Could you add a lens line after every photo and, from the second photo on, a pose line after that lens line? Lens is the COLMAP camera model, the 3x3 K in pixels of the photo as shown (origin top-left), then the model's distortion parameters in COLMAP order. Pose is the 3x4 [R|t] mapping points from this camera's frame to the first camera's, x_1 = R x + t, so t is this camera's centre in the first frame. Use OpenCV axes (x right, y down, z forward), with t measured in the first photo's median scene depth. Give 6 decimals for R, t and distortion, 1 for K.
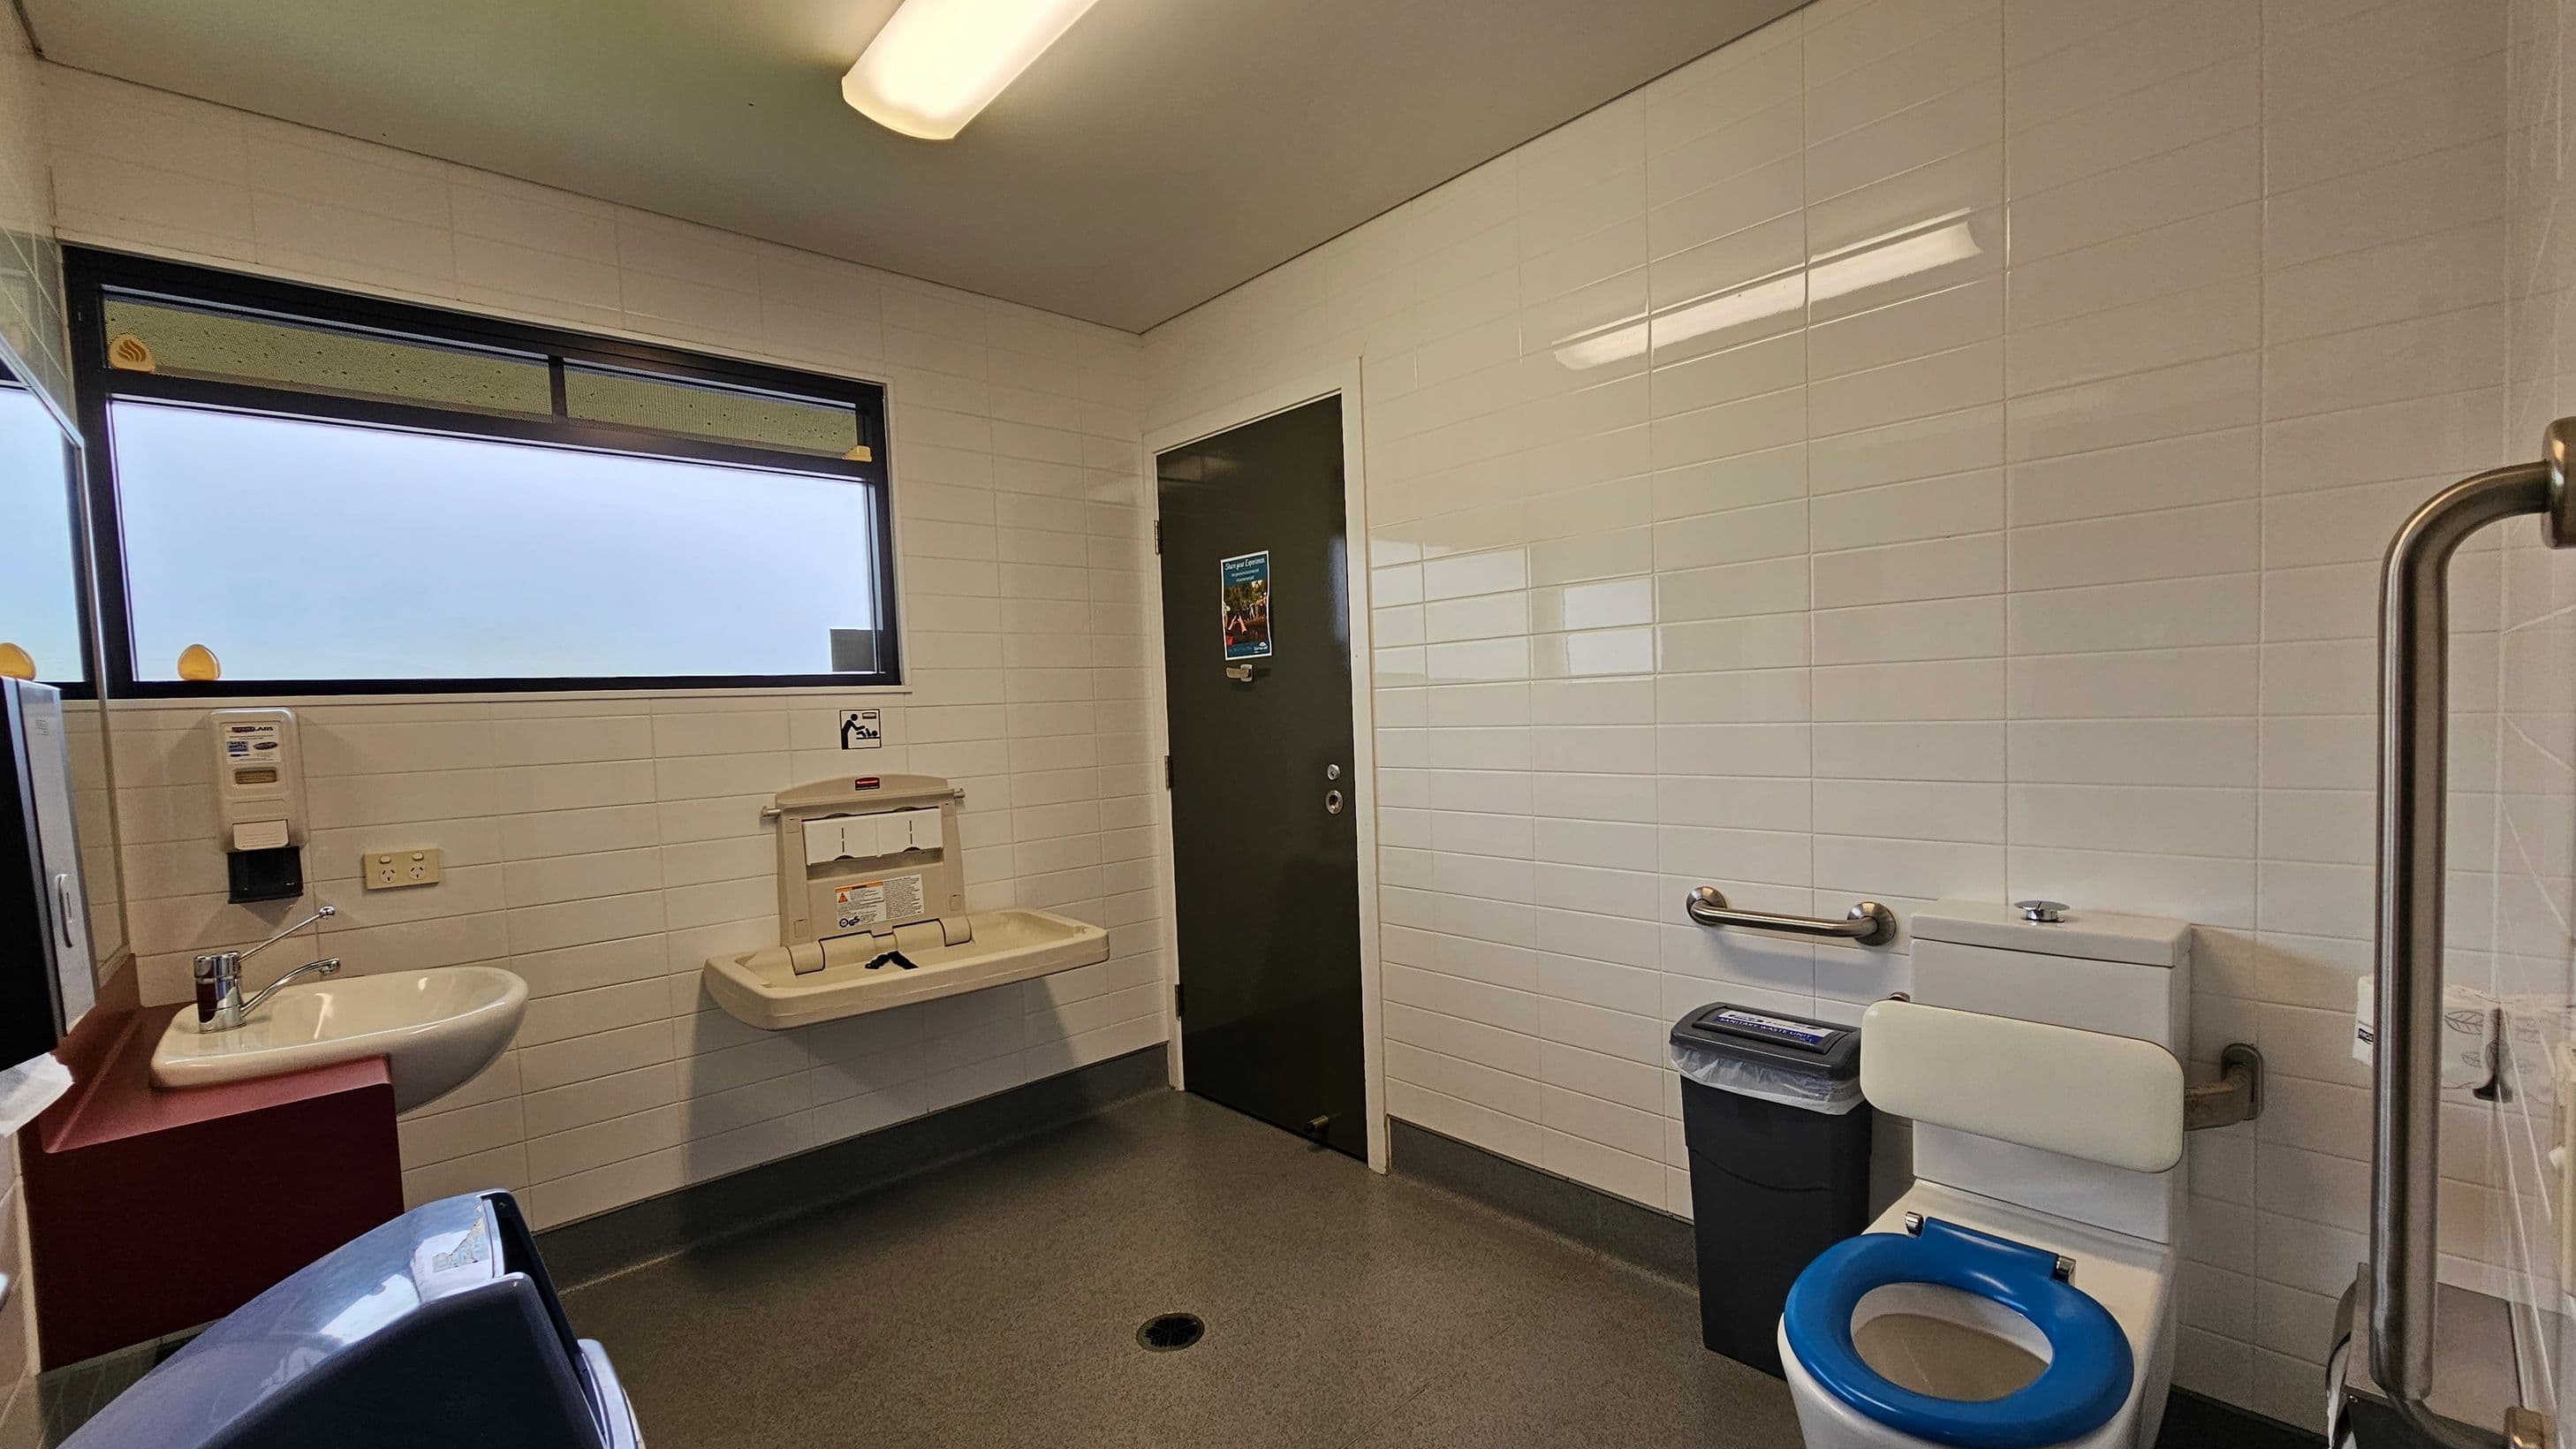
lens RADIAL K [[1052.0, 0, 1277.7], [0, 1052.0, 749.4], [0, 0, 1]] dist [-0.005307, 0.001526]
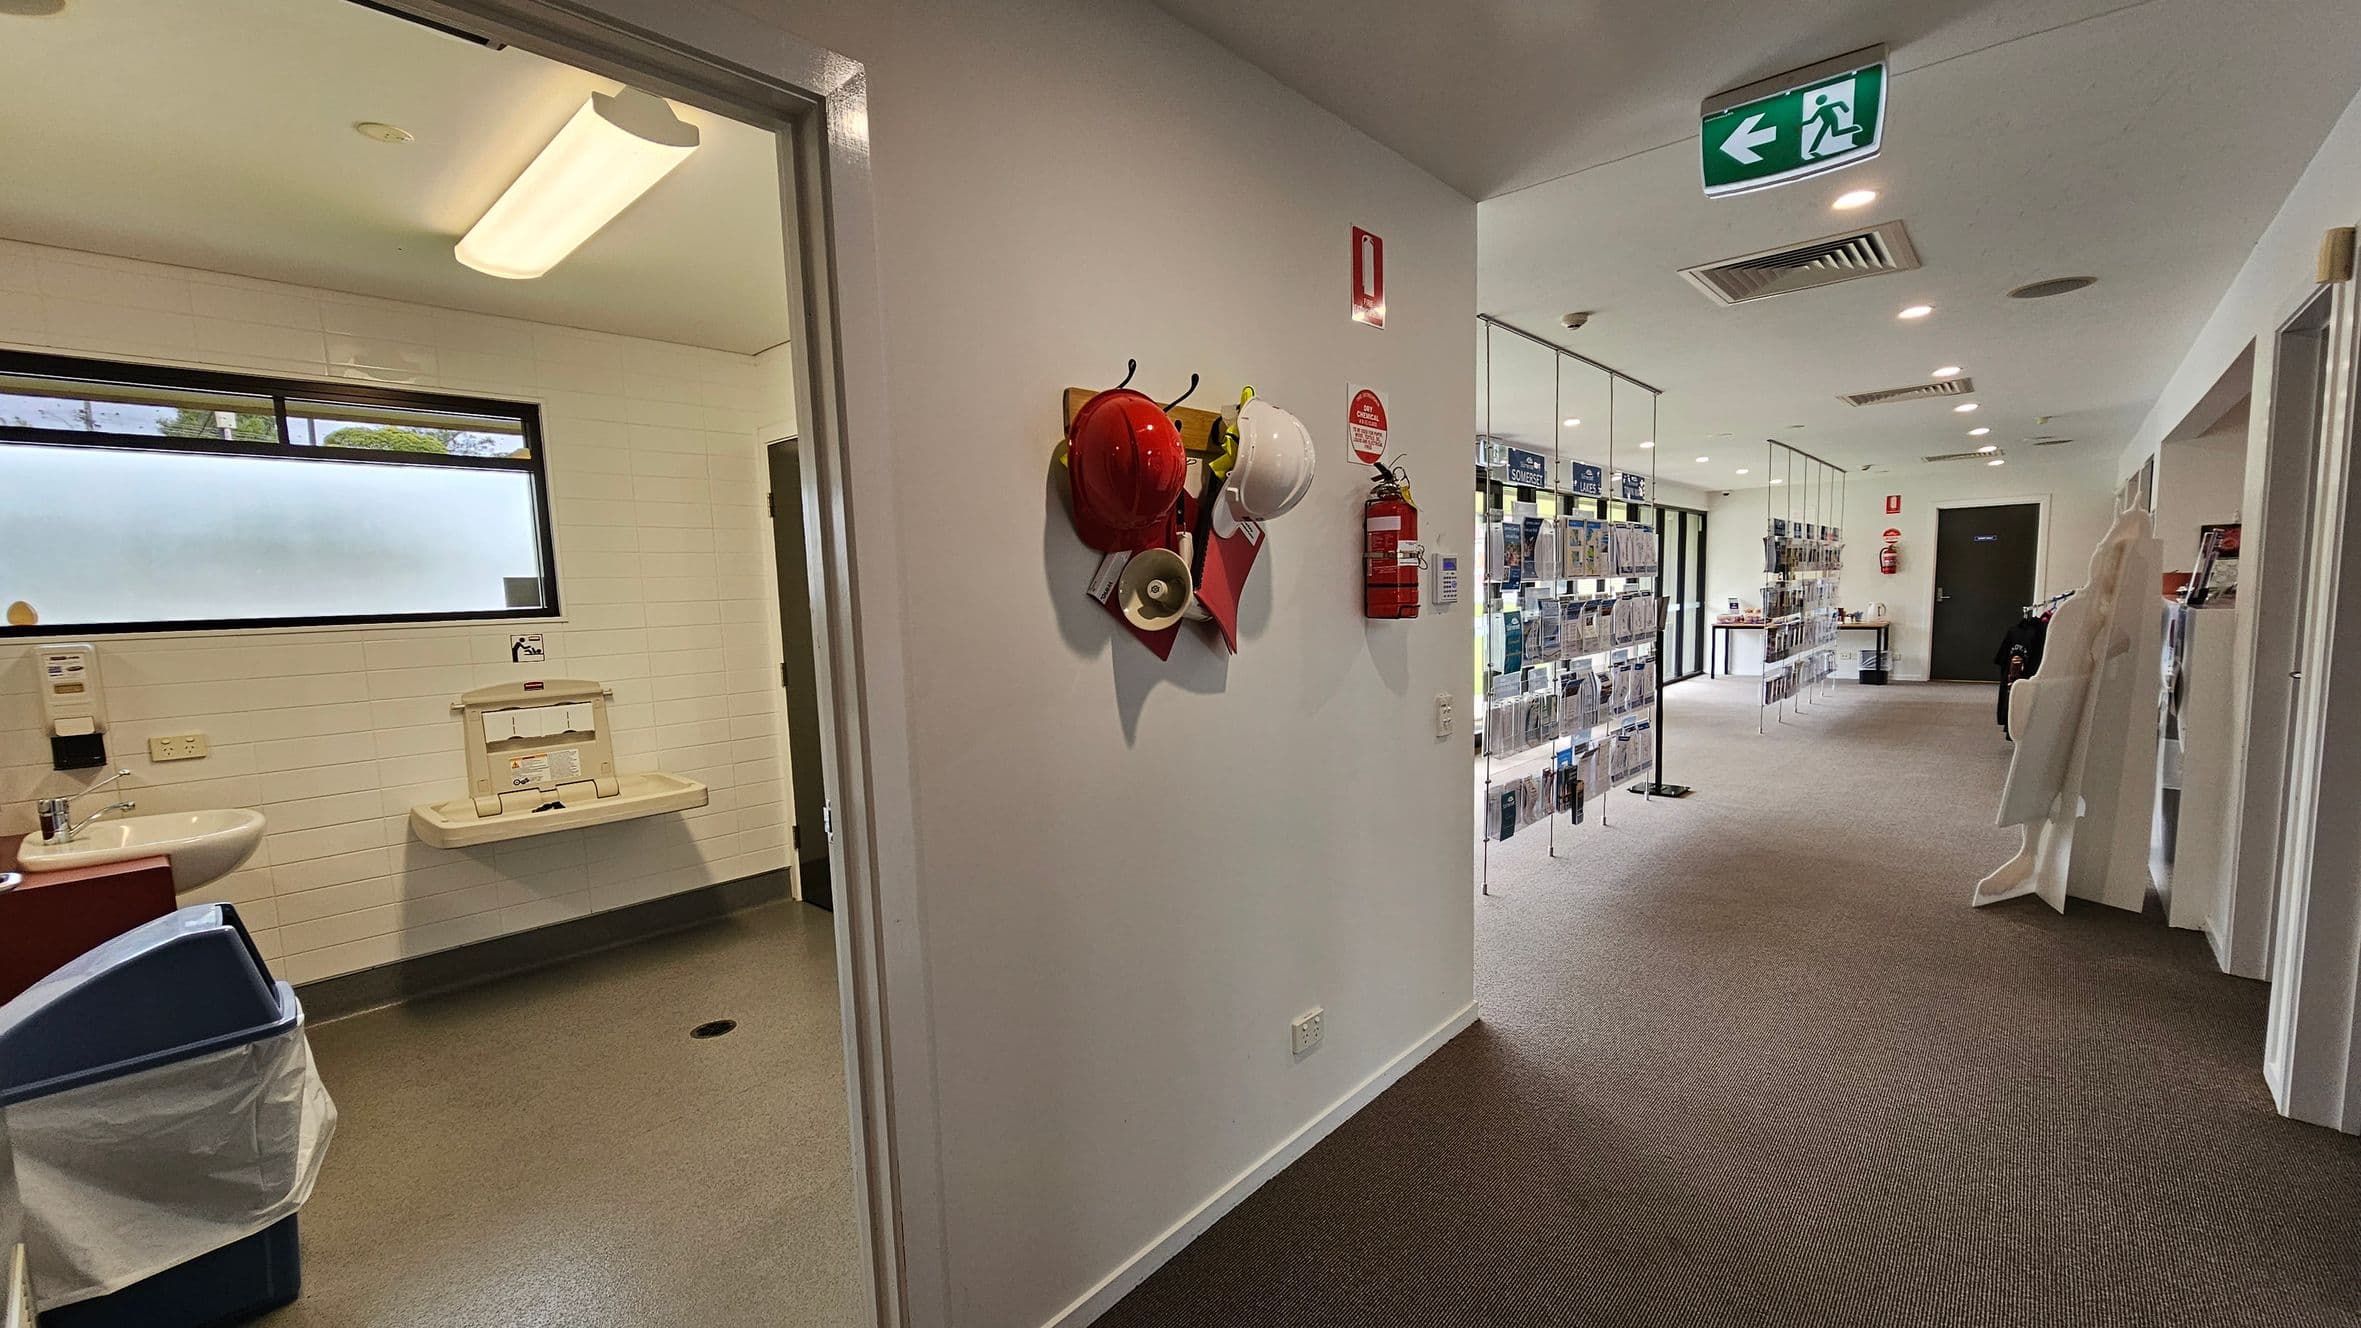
lens RADIAL K [[964.2, 0, 1178.3], [0, 964.2, 686.9], [0, 0, 1]] dist [-0.005307, 0.001526]
pose [[0.995287, -0.003119, 0.096920, 0.366595], [-0.002084, 0.998563, 0.053541, -0.039767], [-0.096948, -0.053491, 0.993851, -0.401651]]
